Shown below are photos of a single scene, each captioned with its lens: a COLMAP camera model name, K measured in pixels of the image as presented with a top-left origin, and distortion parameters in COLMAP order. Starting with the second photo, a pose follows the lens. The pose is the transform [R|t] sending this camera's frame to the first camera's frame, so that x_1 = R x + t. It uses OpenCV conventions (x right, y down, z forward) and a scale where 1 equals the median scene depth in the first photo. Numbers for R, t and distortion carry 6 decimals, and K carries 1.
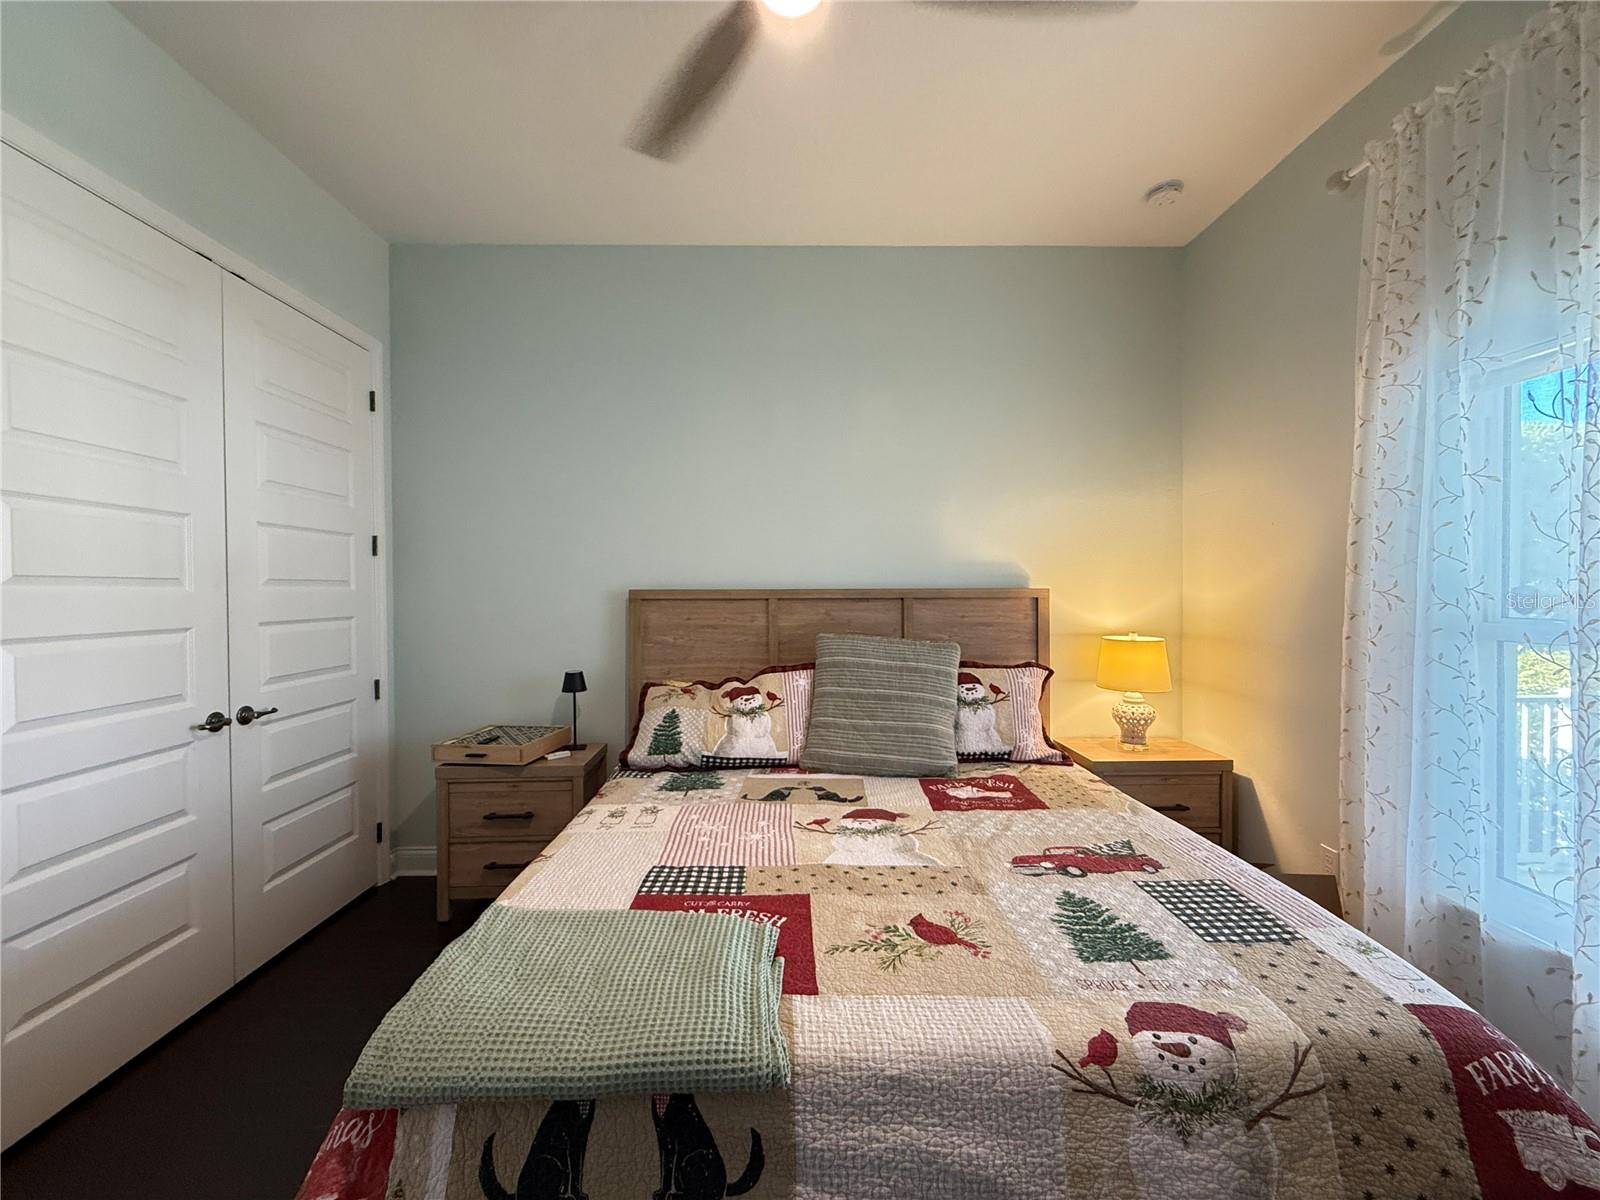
lens RADIAL K [[640.4, 0, 798.2], [0, 640.4, 600.0], [0, 0, 1]] dist [-0.000665, -0.000264]
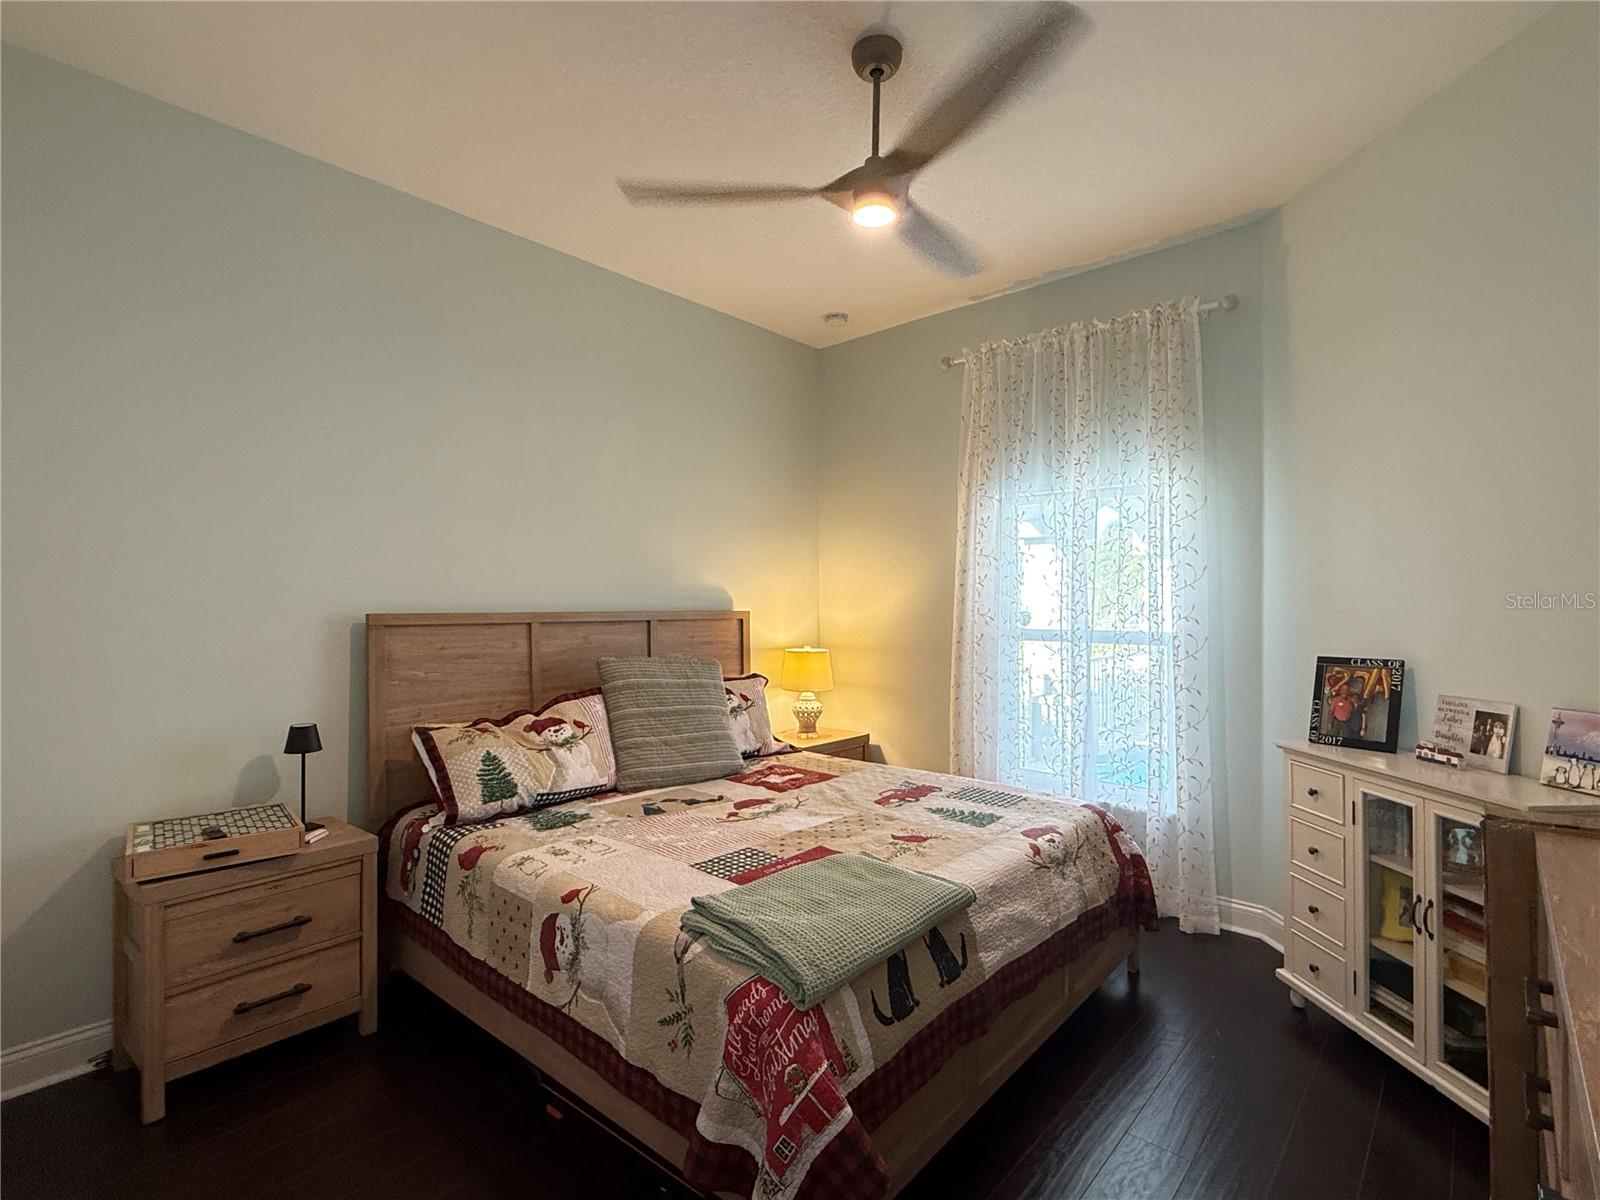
lens RADIAL K [[779.2, 0, 800.1], [0, 779.2, 602.0], [0, 0, 1]] dist [0.000423, -0.000290]
pose [[0.671705, 0.006331, 0.740791, -0.725399], [0.008627, 0.999829, -0.016368, -0.012163], [-0.740768, 0.017386, 0.671536, -0.038380]]
